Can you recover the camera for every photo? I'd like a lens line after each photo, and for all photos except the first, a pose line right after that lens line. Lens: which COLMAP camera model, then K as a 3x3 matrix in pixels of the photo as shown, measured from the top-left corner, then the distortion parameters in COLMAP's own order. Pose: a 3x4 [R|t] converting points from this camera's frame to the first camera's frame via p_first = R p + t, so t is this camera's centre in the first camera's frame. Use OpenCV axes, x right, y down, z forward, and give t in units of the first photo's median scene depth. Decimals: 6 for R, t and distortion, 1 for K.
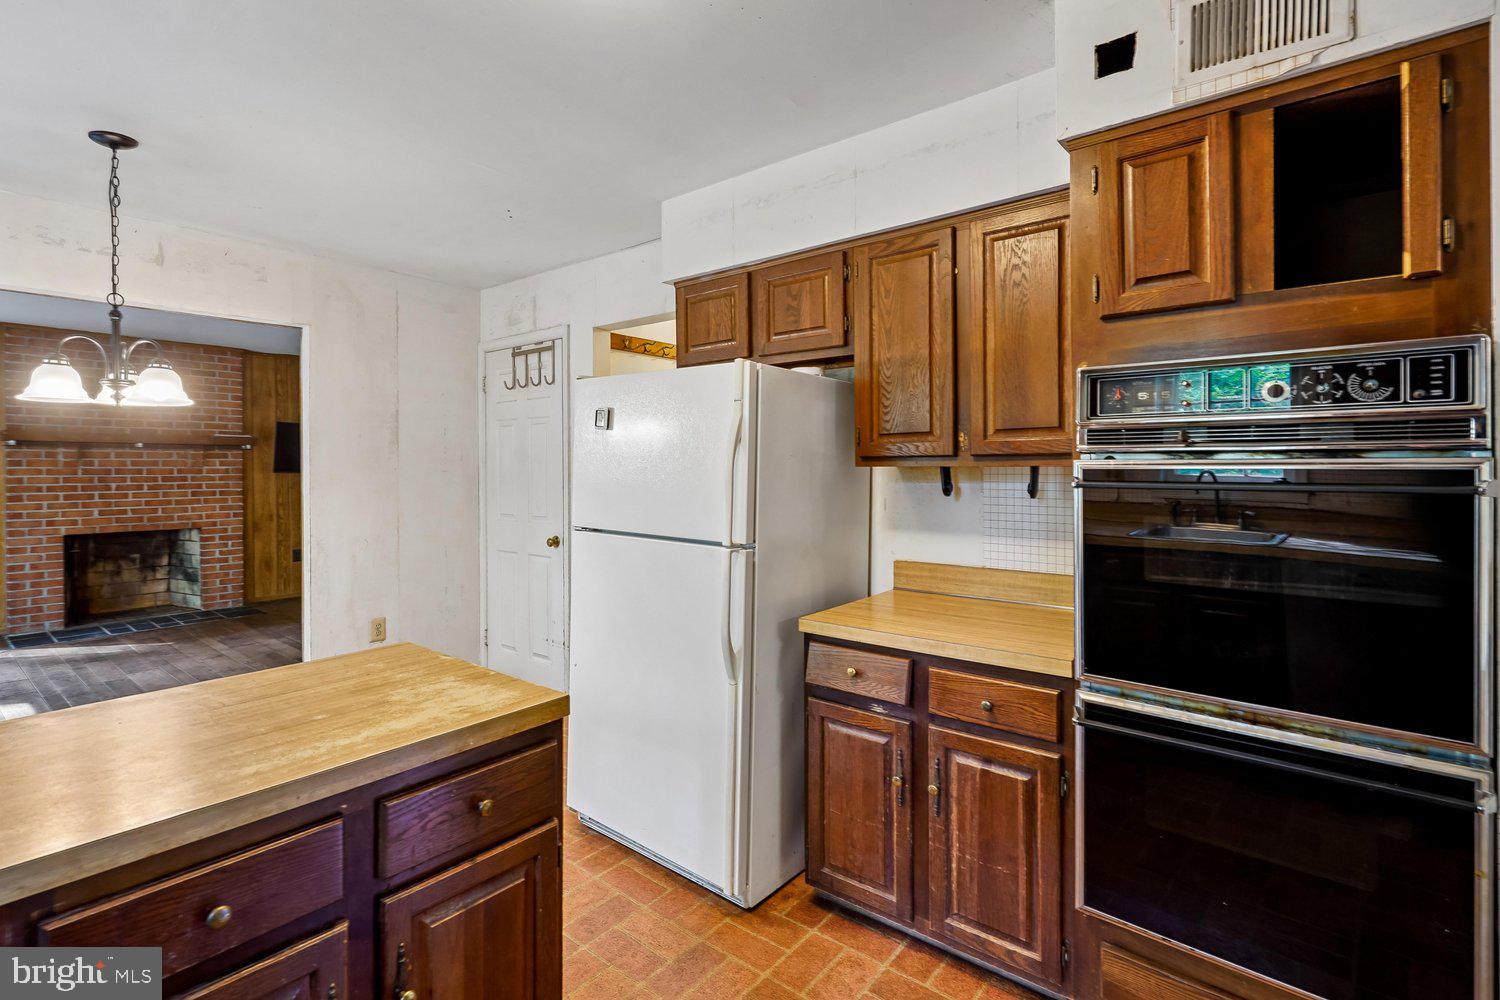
lens RADIAL K [[696.5, 0, 724.3], [0, 696.5, 468.1], [0, 0, 1]] dist [-0.003039, -0.000530]
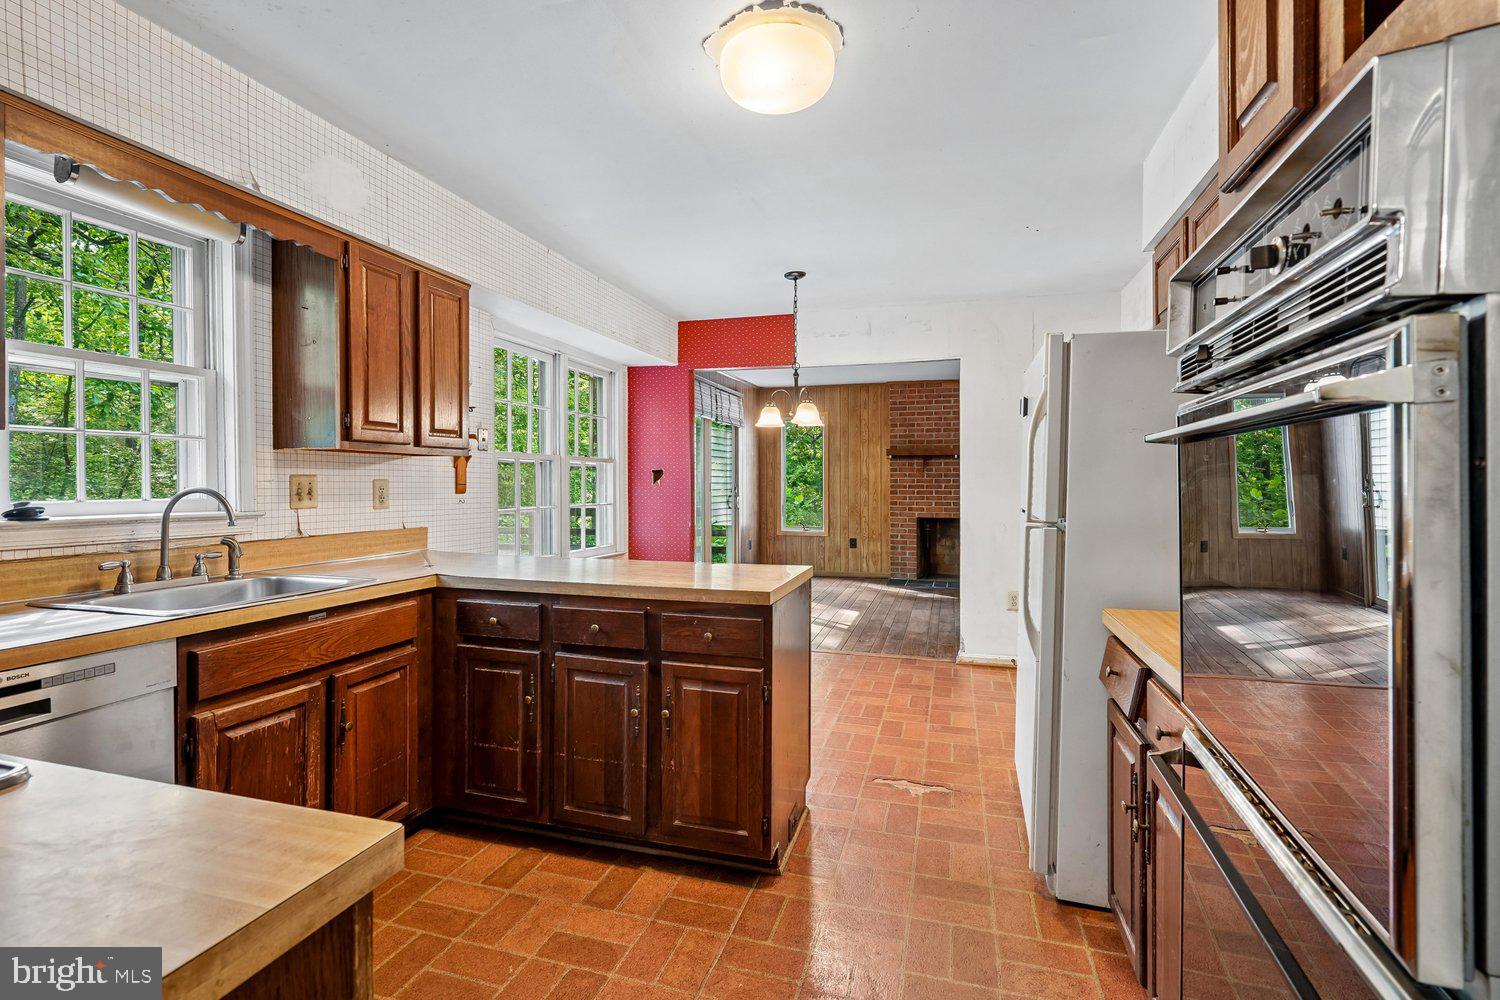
lens RADIAL K [[696.5, 0, 761.6], [0, 696.5, 494.3], [0, 0, 1]] dist [-0.003039, -0.000530]
pose [[0.393071, 0.015851, -0.919371, 0.271958], [-0.001313, 0.999860, 0.016678, 0.019152], [0.919507, -0.005349, 0.393037, 0.086967]]
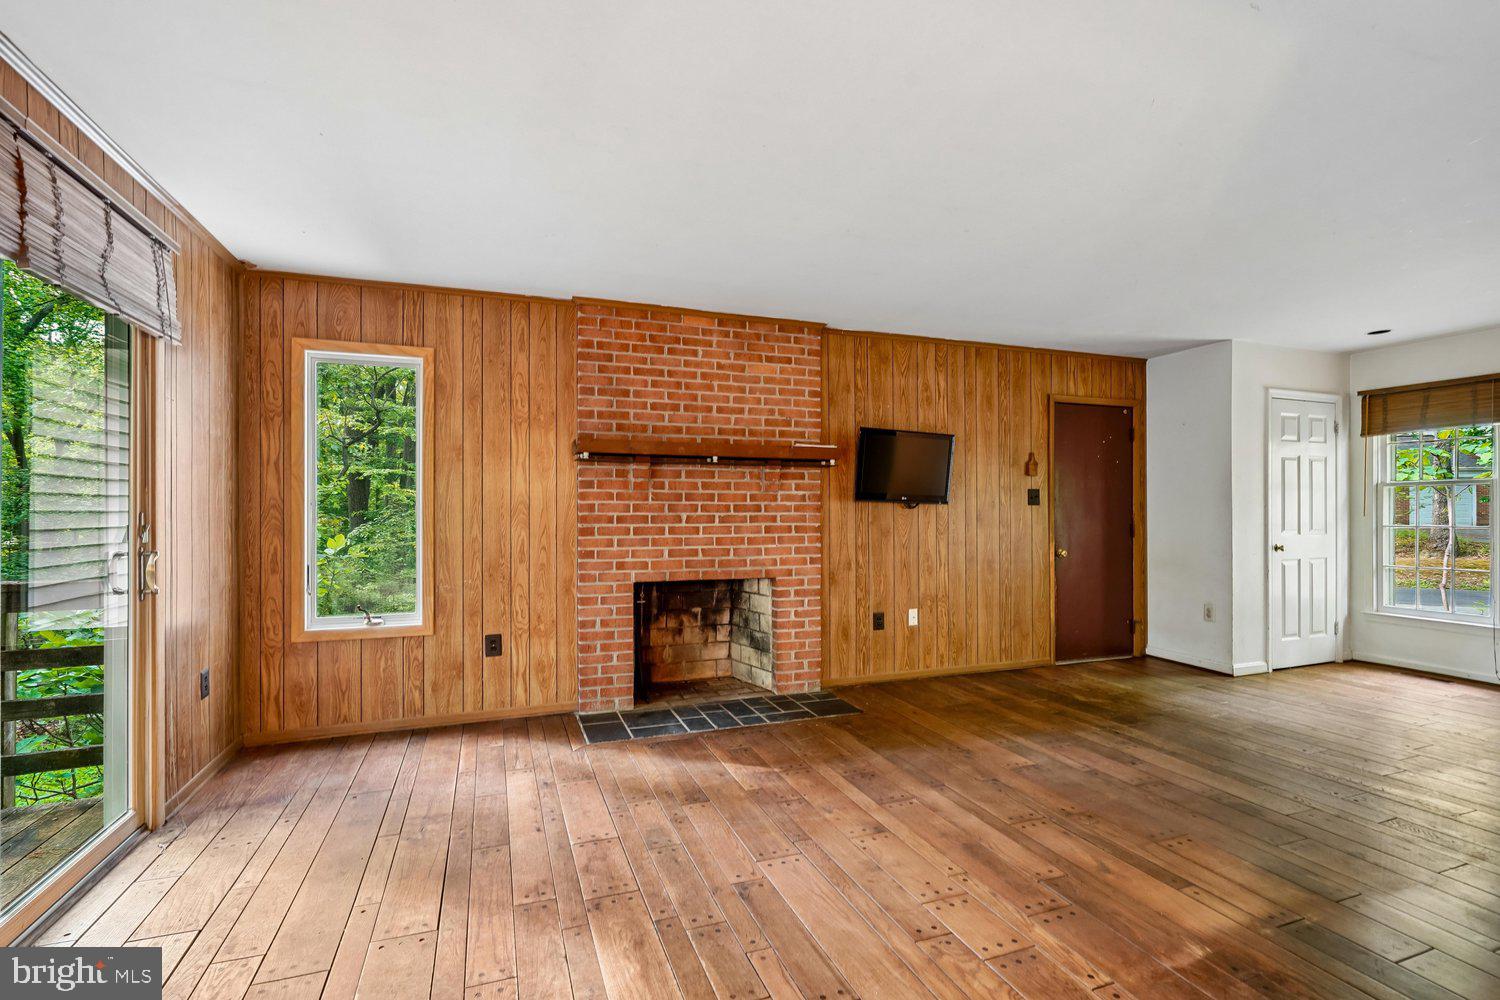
lens RADIAL K [[696.5, 0, 745.2], [0, 696.5, 511.4], [0, 0, 1]] dist [-0.003039, -0.000530]
pose [[0.860624, 0.003154, -0.509231, -0.423050], [-0.003117, 0.999995, 0.000926, 0.017953], [0.509232, 0.000791, 0.860629, 0.378169]]
